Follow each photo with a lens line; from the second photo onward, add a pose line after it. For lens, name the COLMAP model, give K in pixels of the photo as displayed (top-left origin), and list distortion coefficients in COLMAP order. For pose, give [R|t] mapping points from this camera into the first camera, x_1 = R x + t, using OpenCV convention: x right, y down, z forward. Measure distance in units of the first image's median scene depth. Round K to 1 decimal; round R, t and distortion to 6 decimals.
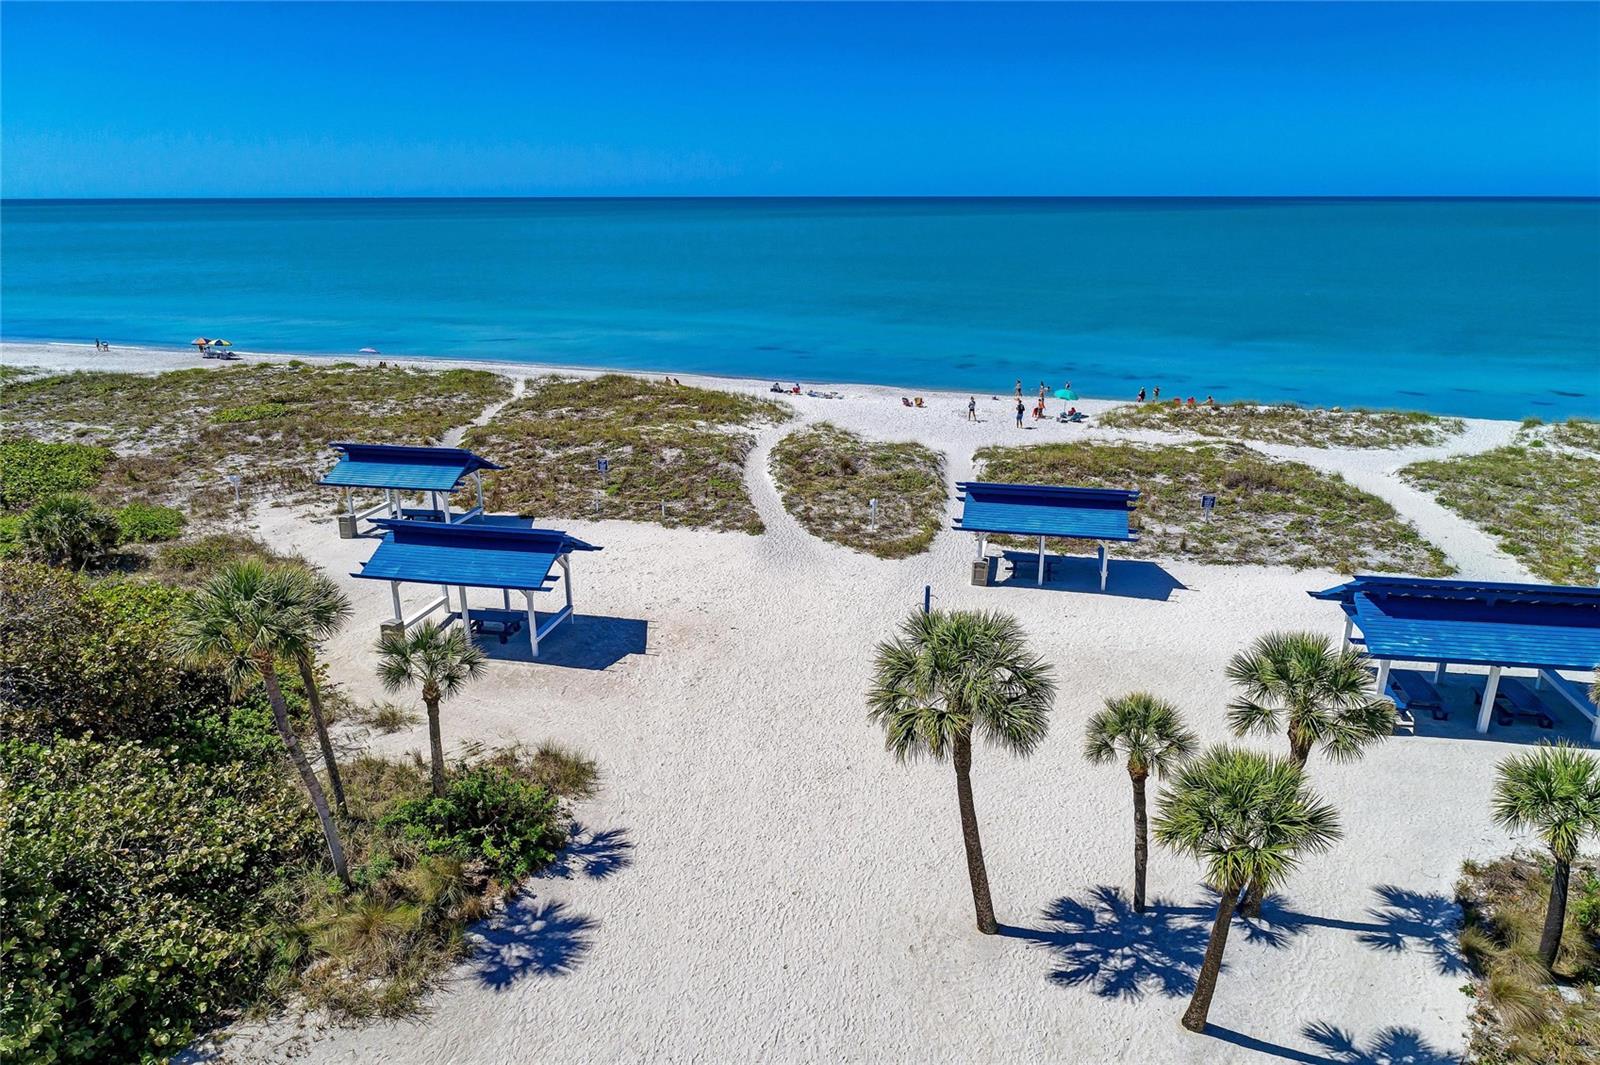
lens RADIAL K [[1067.7, 0, 800.0], [0, 1067.7, 532.5], [0, 0, 1]] dist [-0.001678, -0.000529]
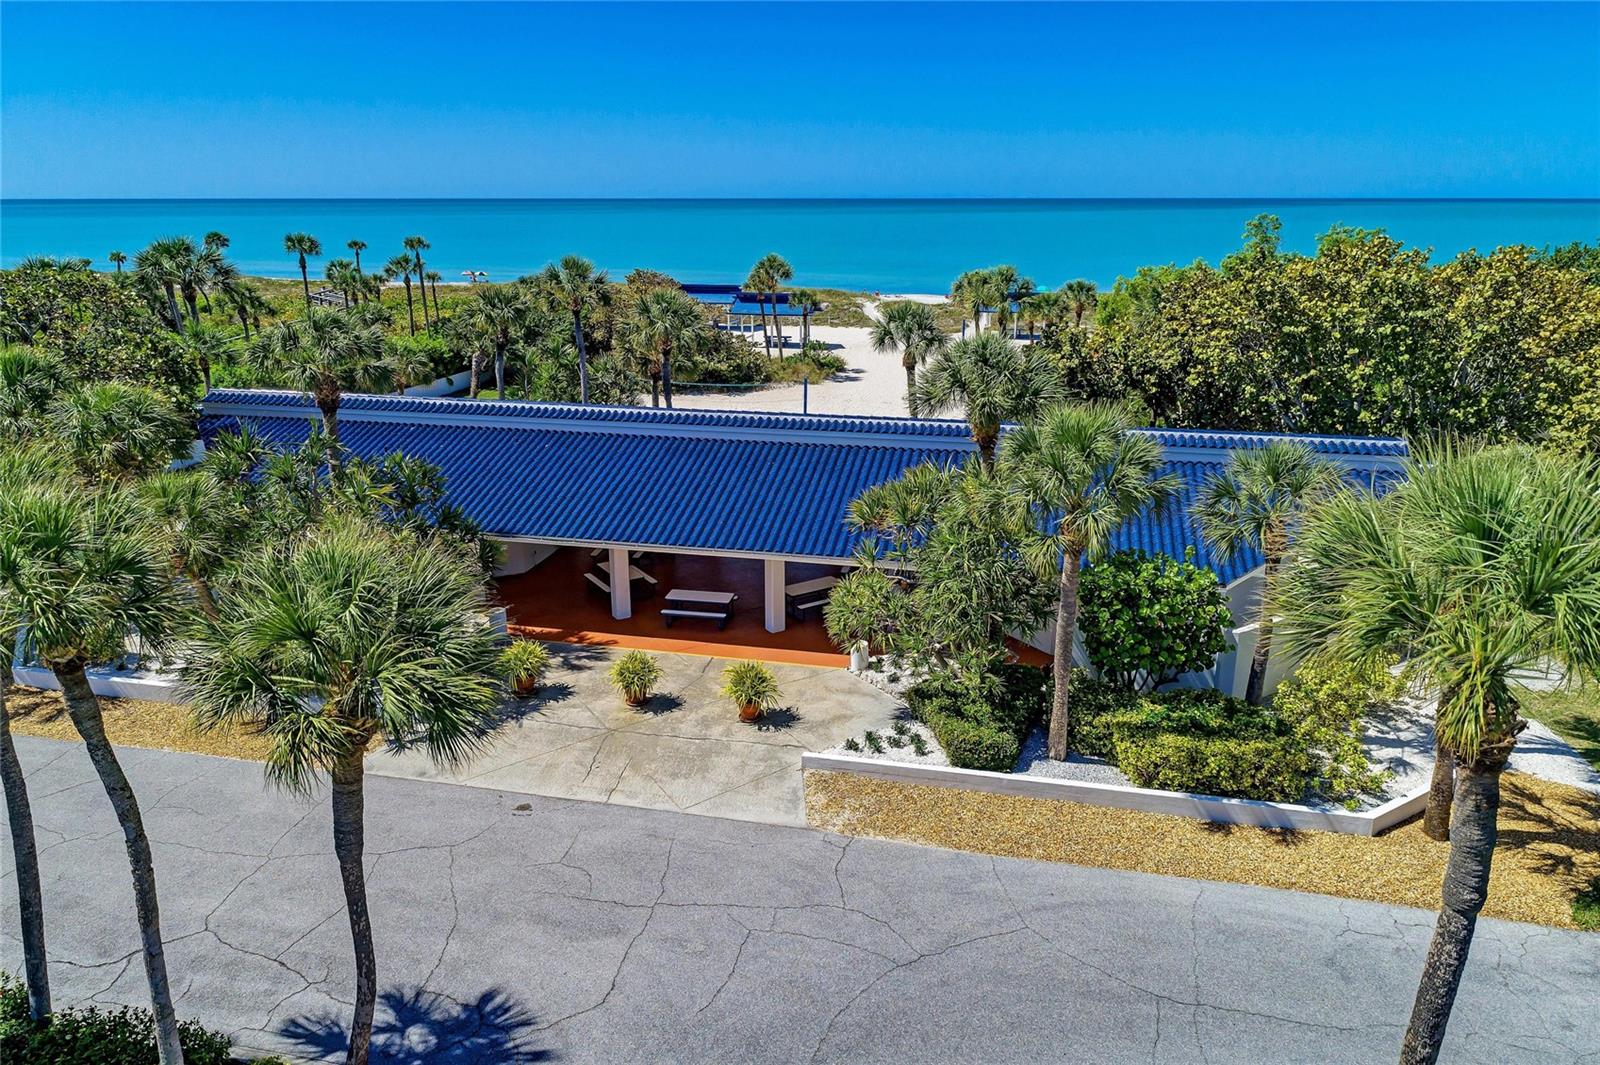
lens RADIAL K [[1067.7, 0, 800.0], [0, 1067.7, 532.5], [0, 0, 1]] dist [-0.001678, -0.000529]
pose [[0.999672, 0.003452, -0.025384, -0.112921], [-0.003570, 0.999983, -0.004615, 0.323961], [0.025368, 0.004704, 0.999667, -0.844195]]
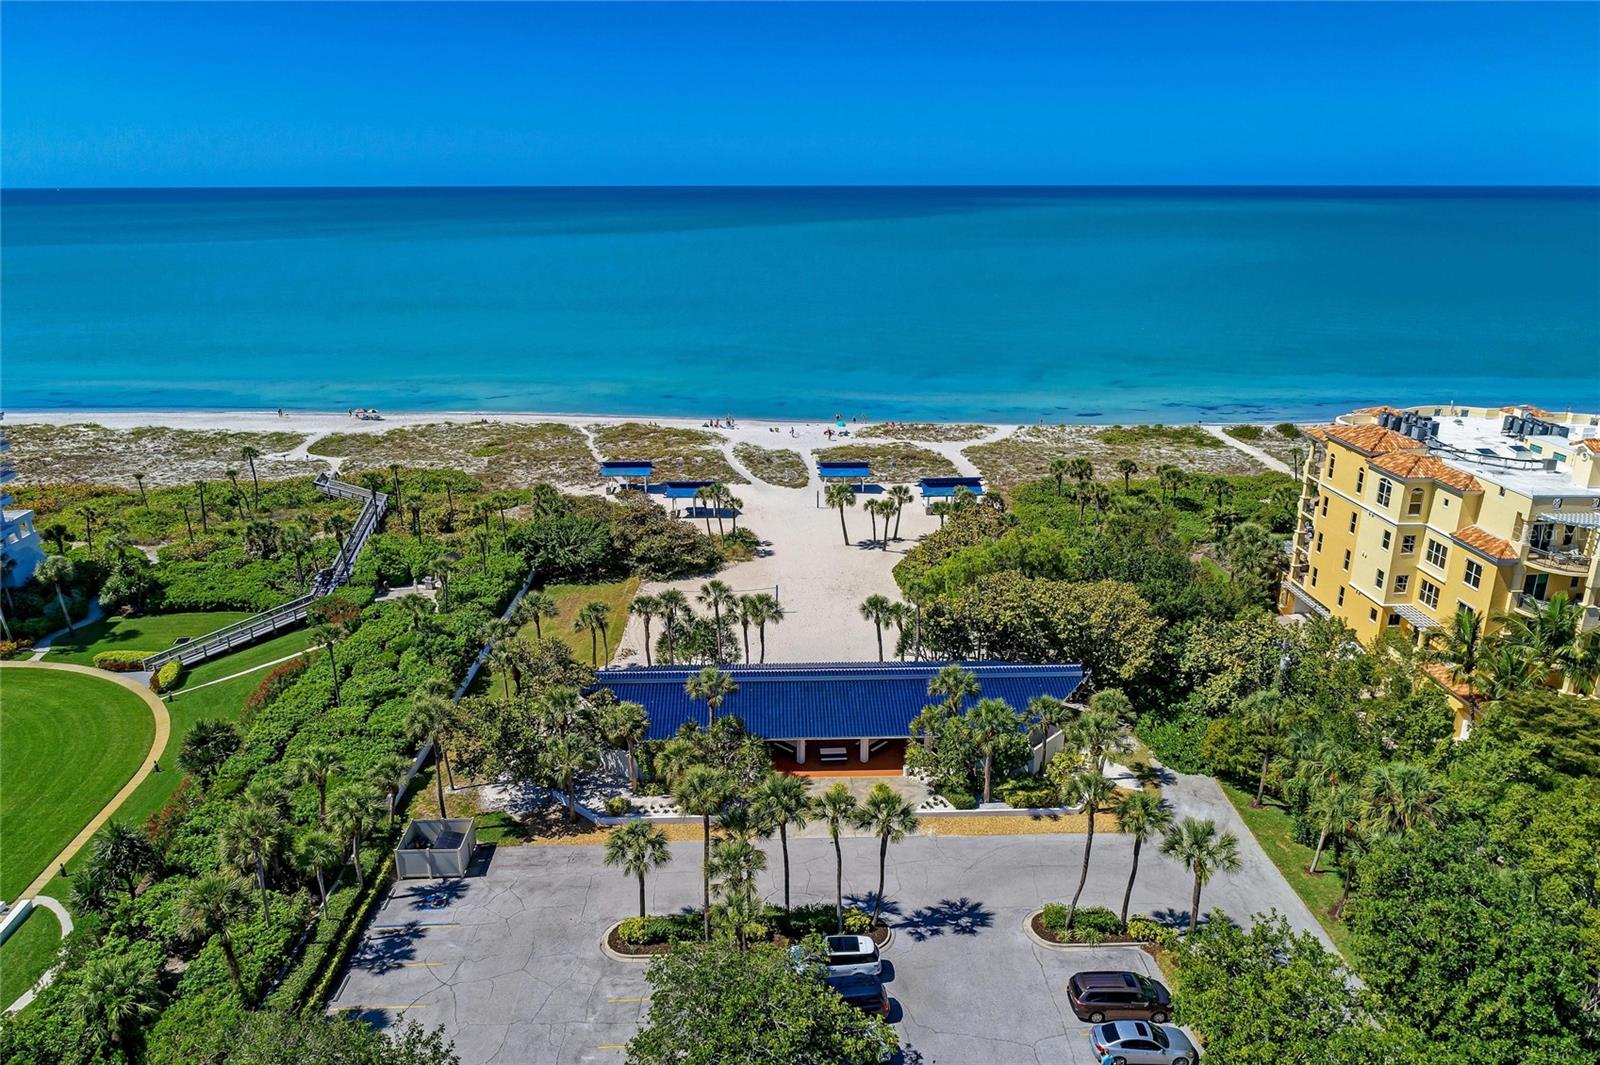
lens RADIAL K [[1067.7, 0, 800.0], [0, 1067.7, 532.5], [0, 0, 1]] dist [-0.001678, -0.000529]
pose [[0.972092, -0.071891, 0.223311, -0.464416], [0.069873, 0.997412, 0.016935, 0.076525], [-0.223951, -0.000859, 0.974600, -1.550344]]
